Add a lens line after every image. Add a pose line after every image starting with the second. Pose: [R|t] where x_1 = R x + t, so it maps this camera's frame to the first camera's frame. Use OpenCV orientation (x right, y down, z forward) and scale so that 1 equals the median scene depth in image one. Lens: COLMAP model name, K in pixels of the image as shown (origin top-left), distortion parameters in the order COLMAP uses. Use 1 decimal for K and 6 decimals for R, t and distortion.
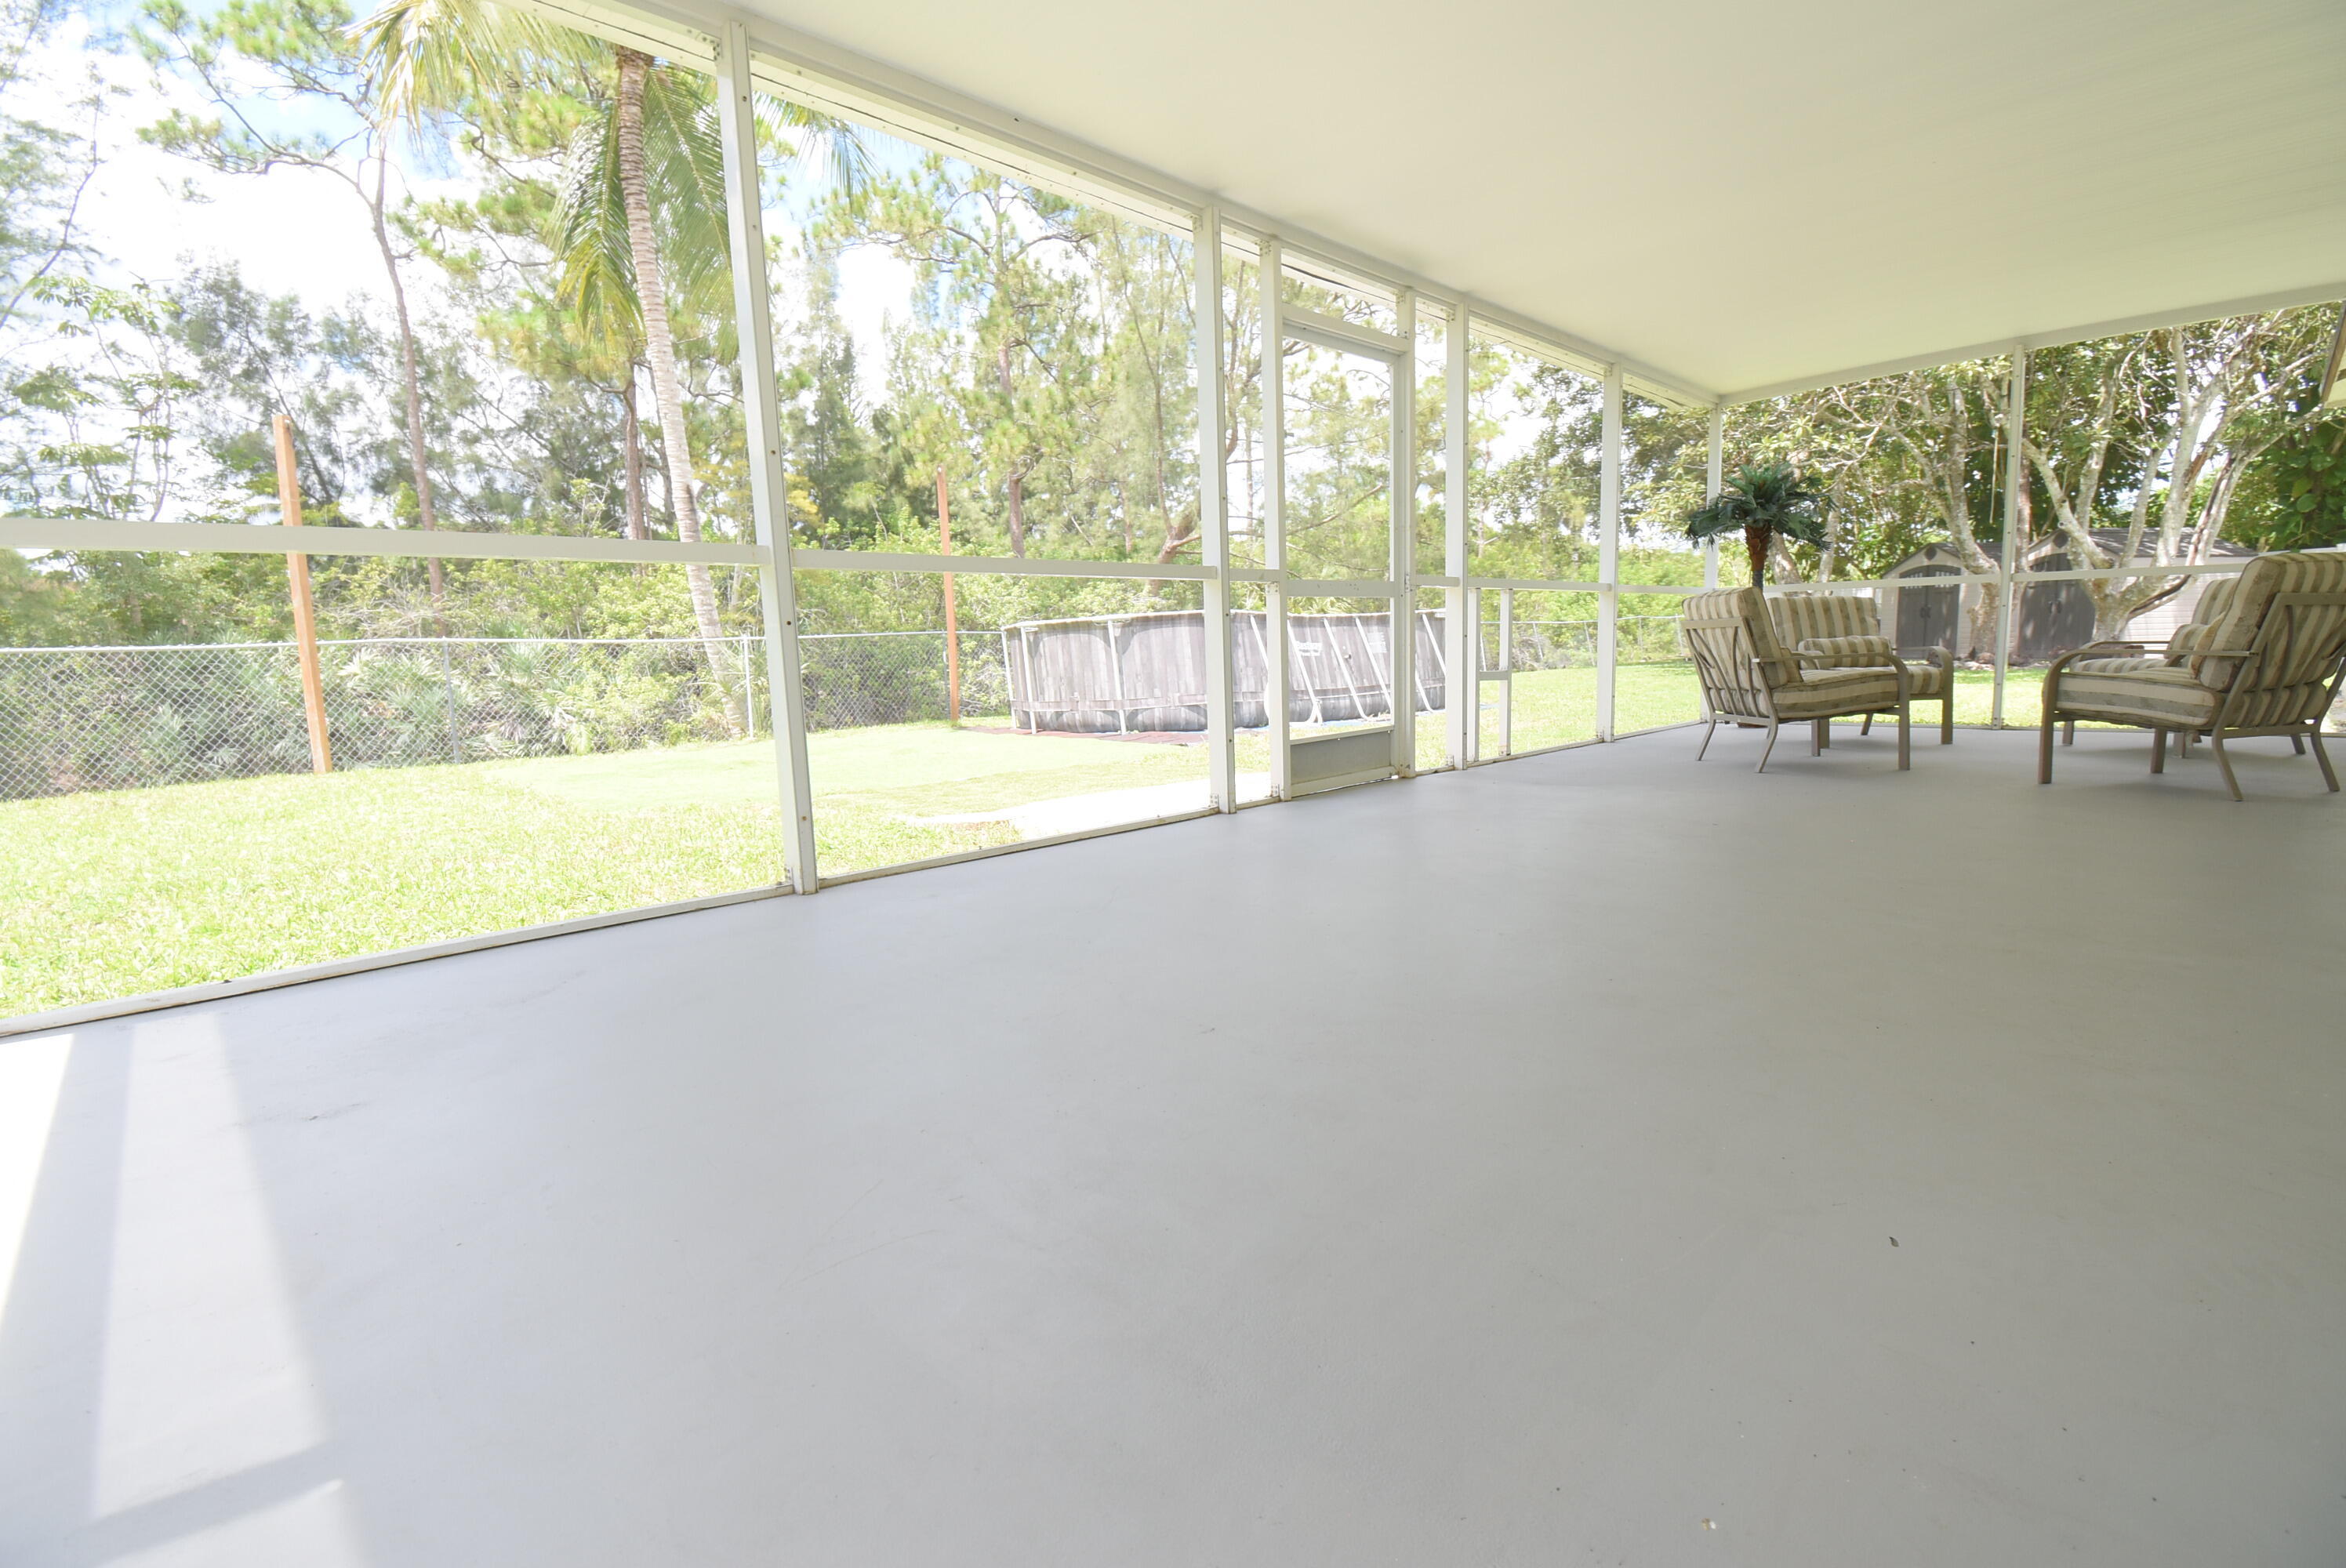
lens RADIAL K [[1040.2, 0, 1170.0], [0, 1040.2, 779.6], [0, 0, 1]] dist [-0.010964, -0.001275]
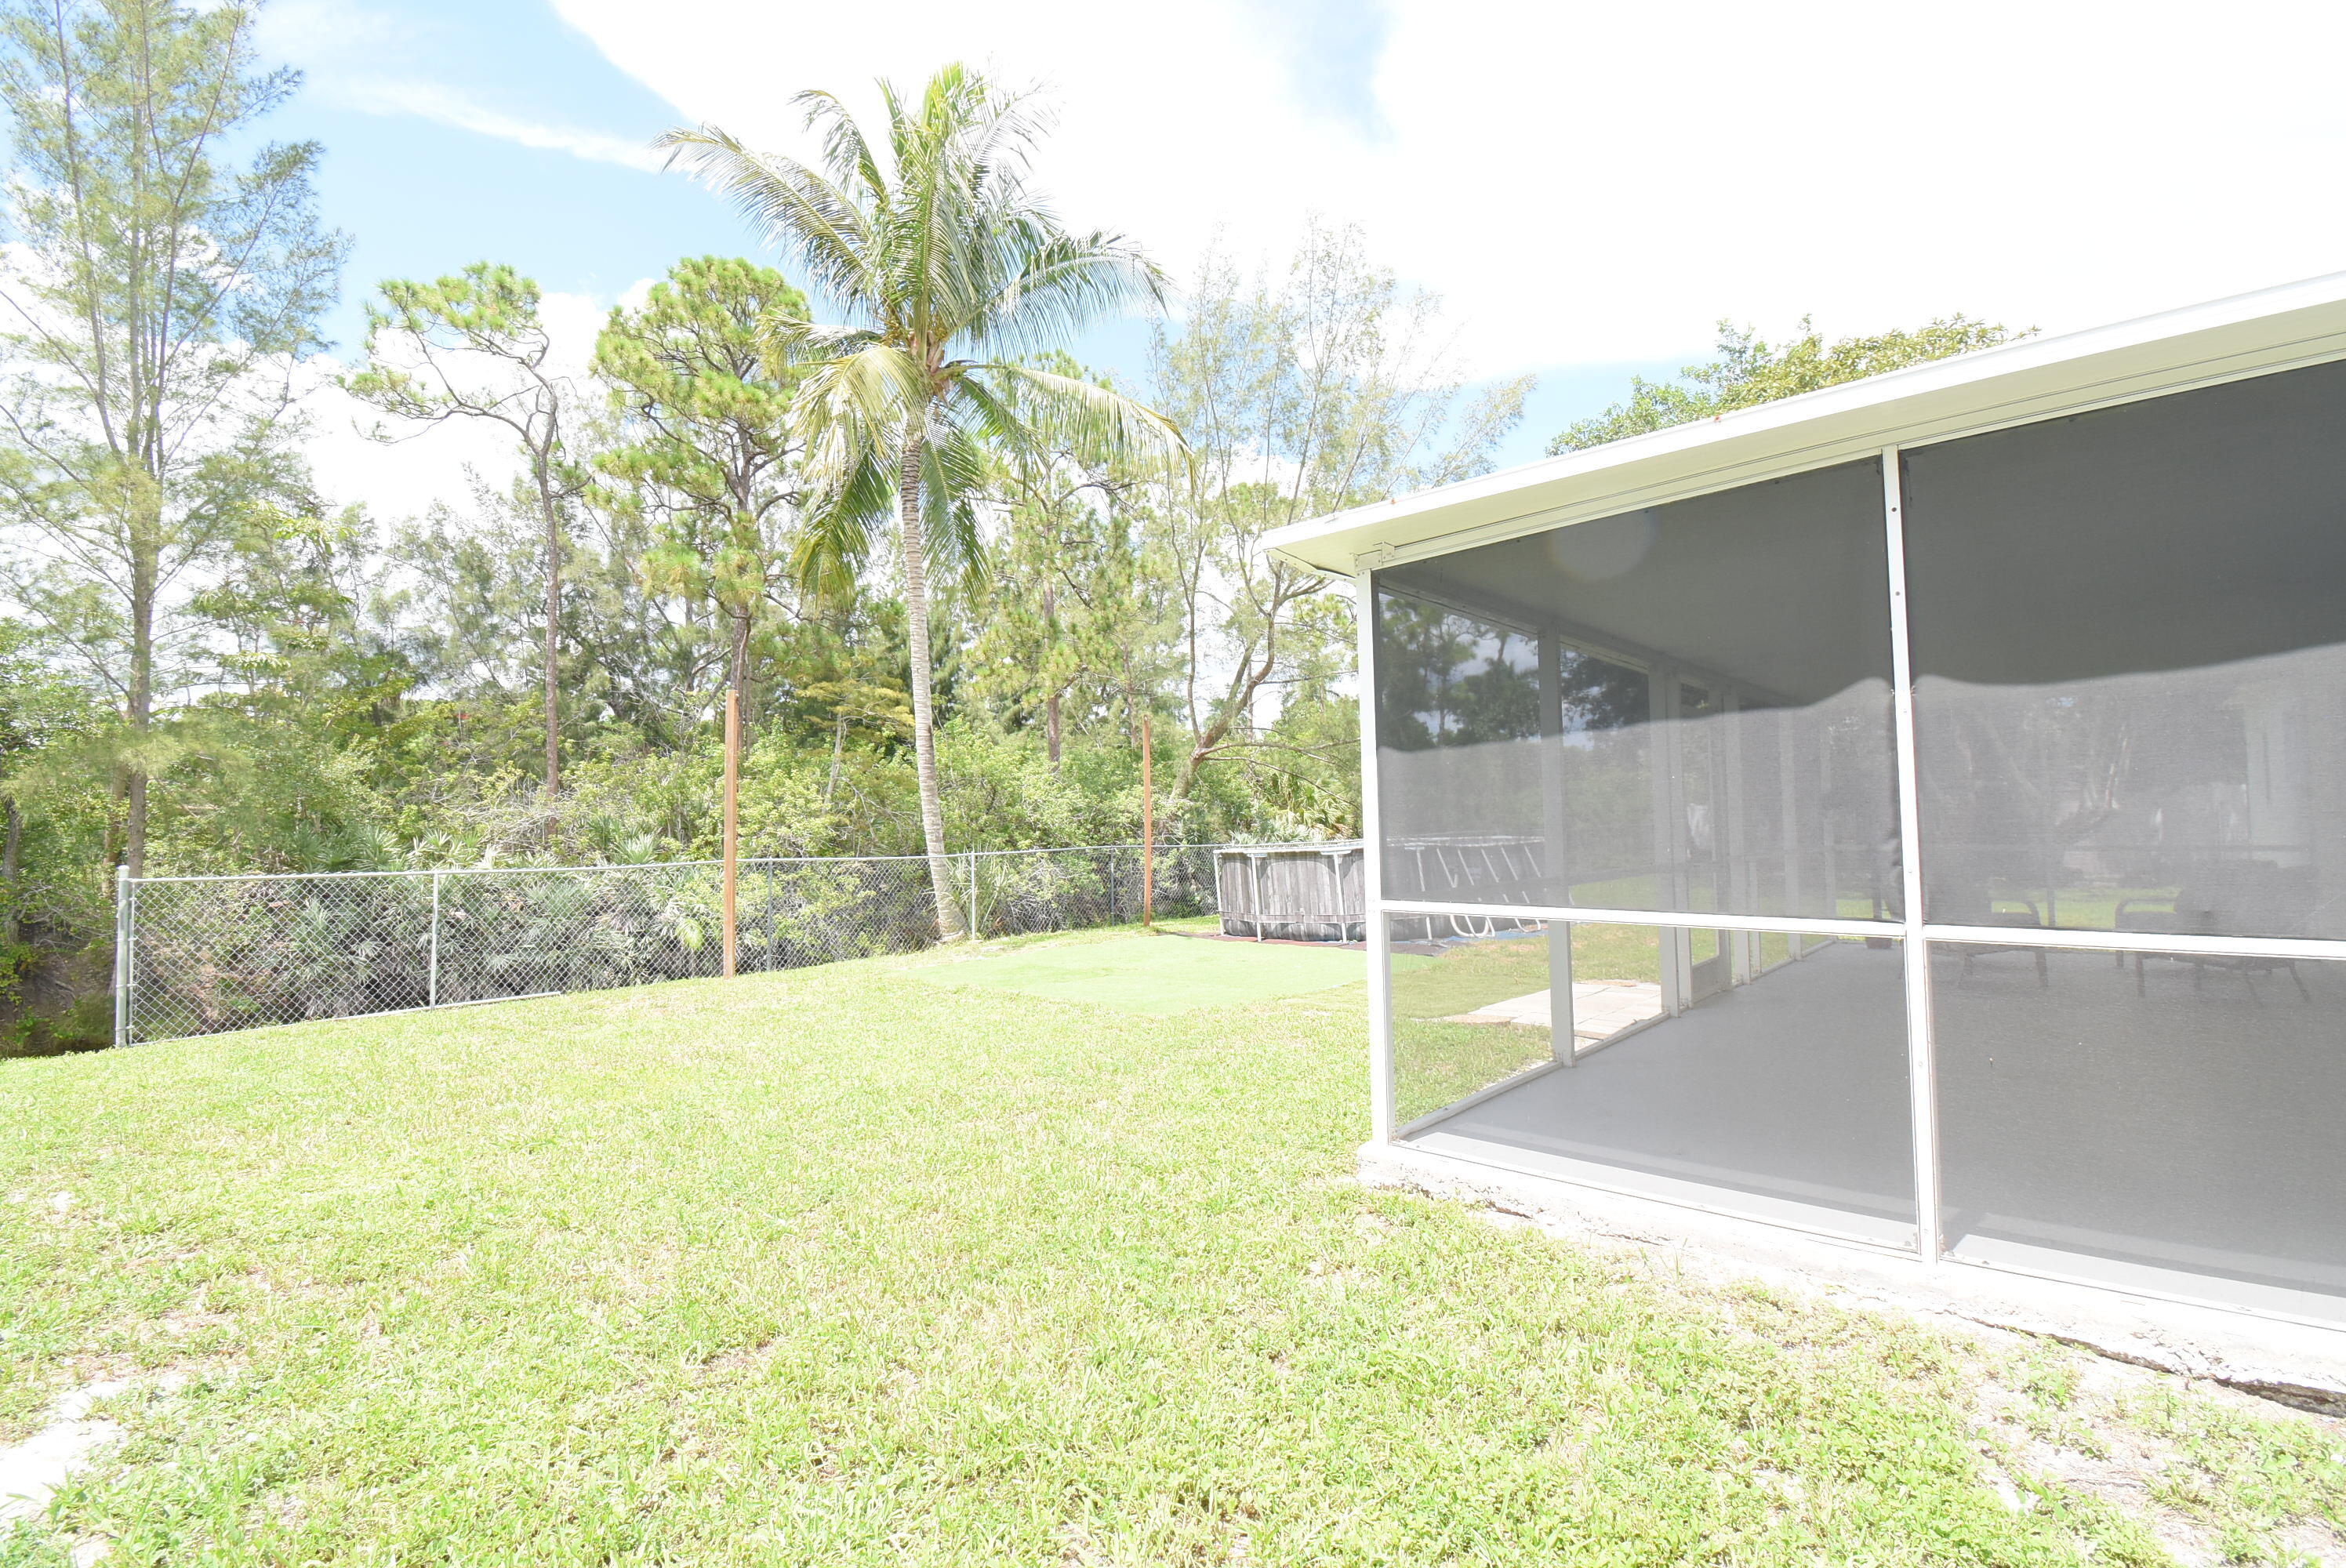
lens RADIAL K [[1040.2, 0, 1177.6], [0, 1040.2, 788.7], [0, 0, 1]] dist [-0.010964, -0.001275]
pose [[0.995723, 0.014378, 0.091265, -0.340479], [0.000608, 0.986775, -0.162096, -0.023026], [-0.092389, 0.161458, 0.982545, -0.215889]]
